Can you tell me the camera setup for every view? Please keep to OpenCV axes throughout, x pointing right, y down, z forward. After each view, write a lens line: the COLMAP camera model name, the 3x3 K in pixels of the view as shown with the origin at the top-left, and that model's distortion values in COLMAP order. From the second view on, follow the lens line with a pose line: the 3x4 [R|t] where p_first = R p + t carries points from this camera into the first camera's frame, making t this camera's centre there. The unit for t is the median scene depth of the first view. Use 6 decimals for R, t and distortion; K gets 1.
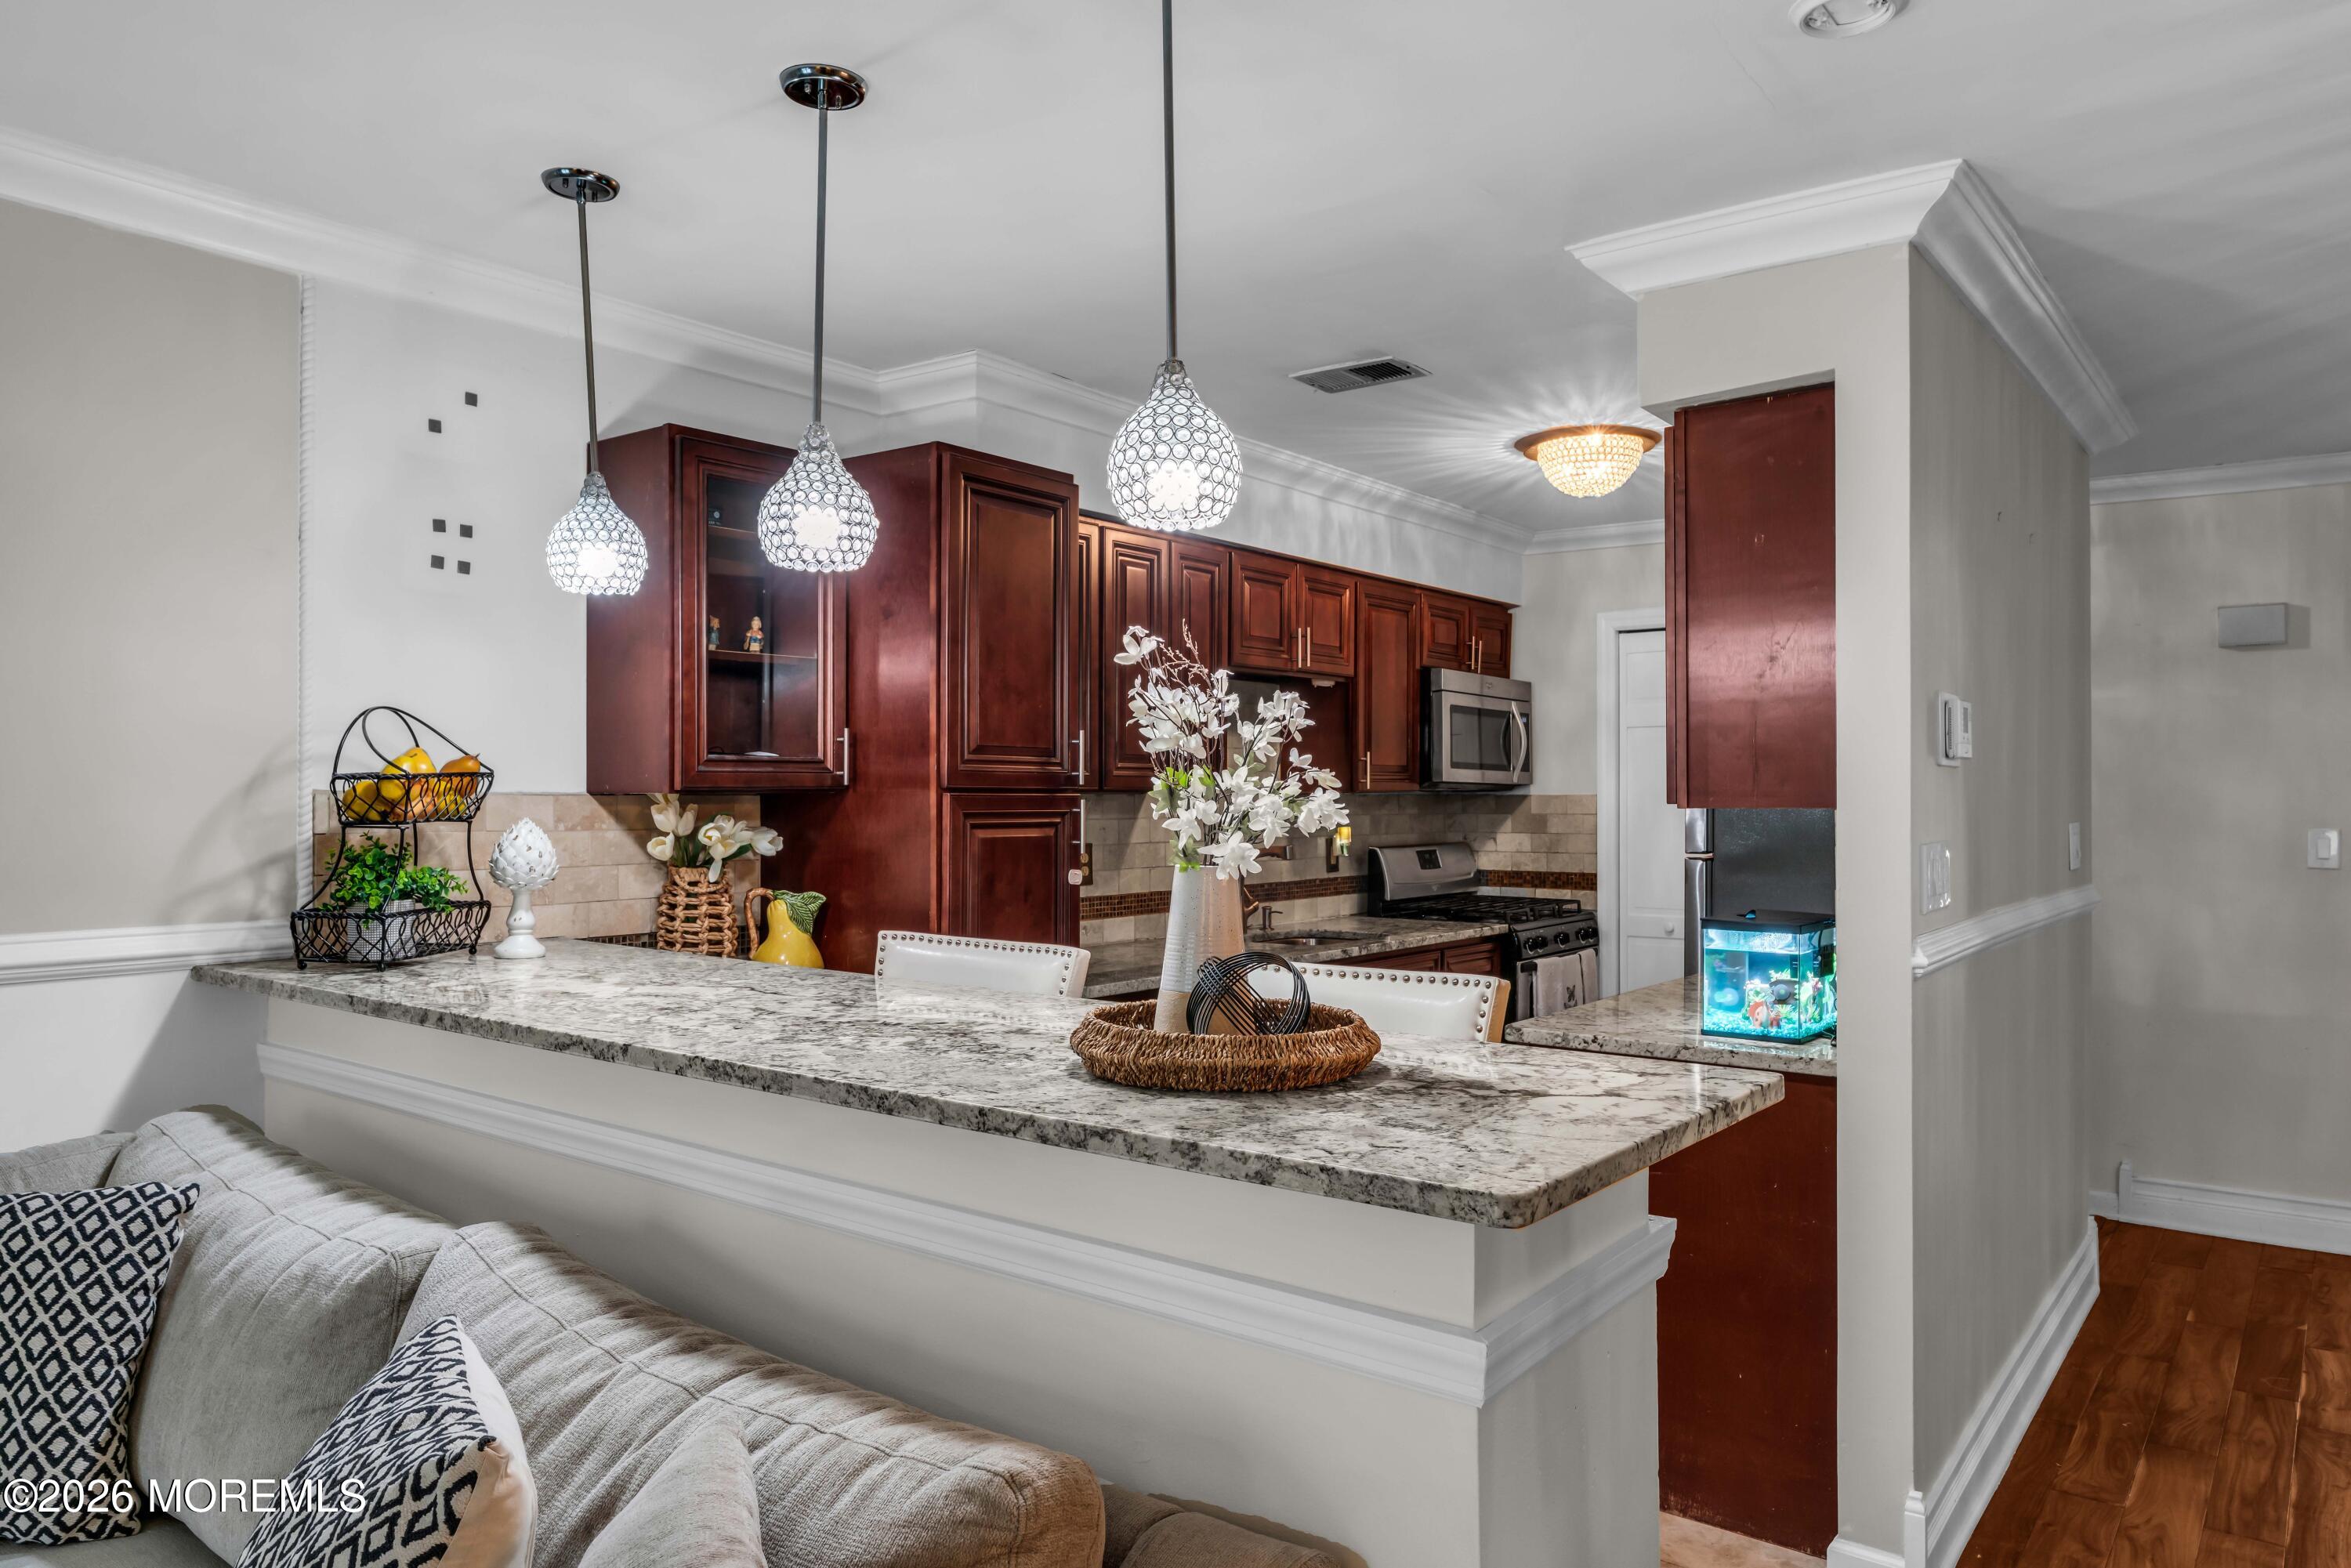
lens RADIAL K [[1557.8, 0, 1170.1], [0, 1557.8, 780.5], [0, 0, 1]] dist [0.006286, -0.001845]
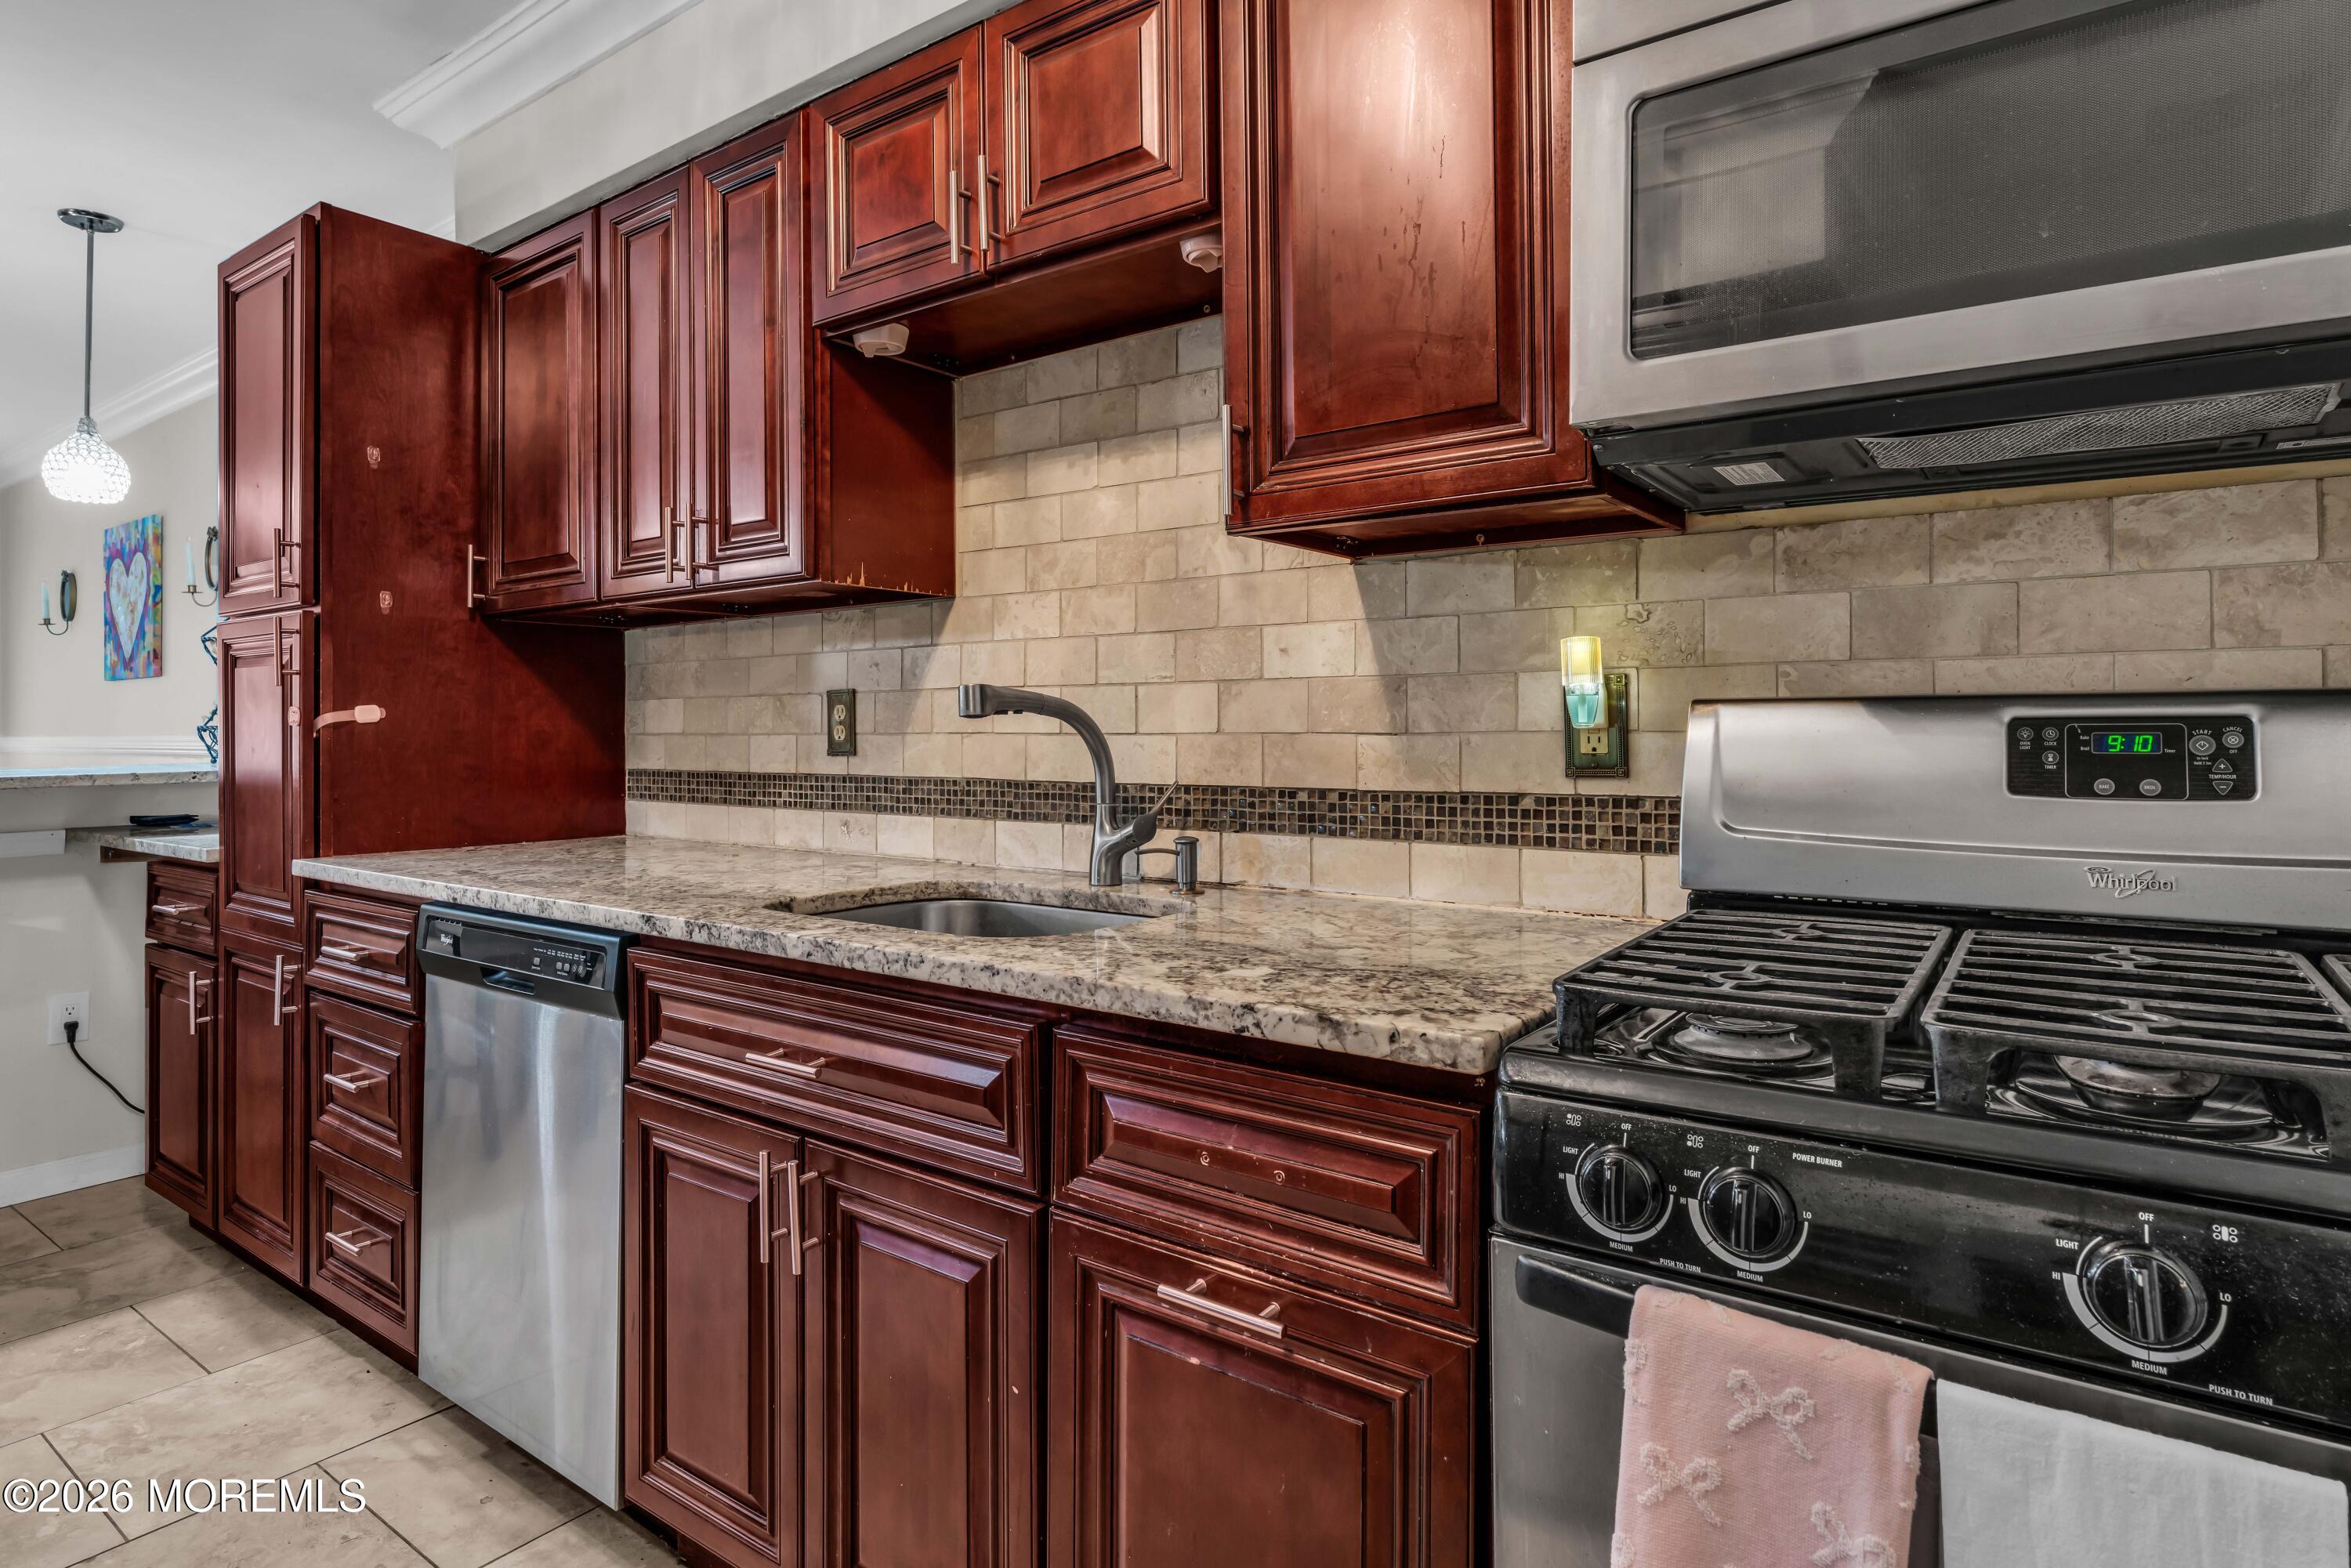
lens RADIAL K [[1268.2, 0, 1203.1], [0, 1268.2, 721.2], [0, 0, 1]] dist [-0.002528, -0.000733]
pose [[0.019986, -0.008179, -0.999767, 0.677661], [0.013484, 0.999878, -0.007911, 0.086921], [0.999709, -0.013323, 0.020094, 1.663158]]
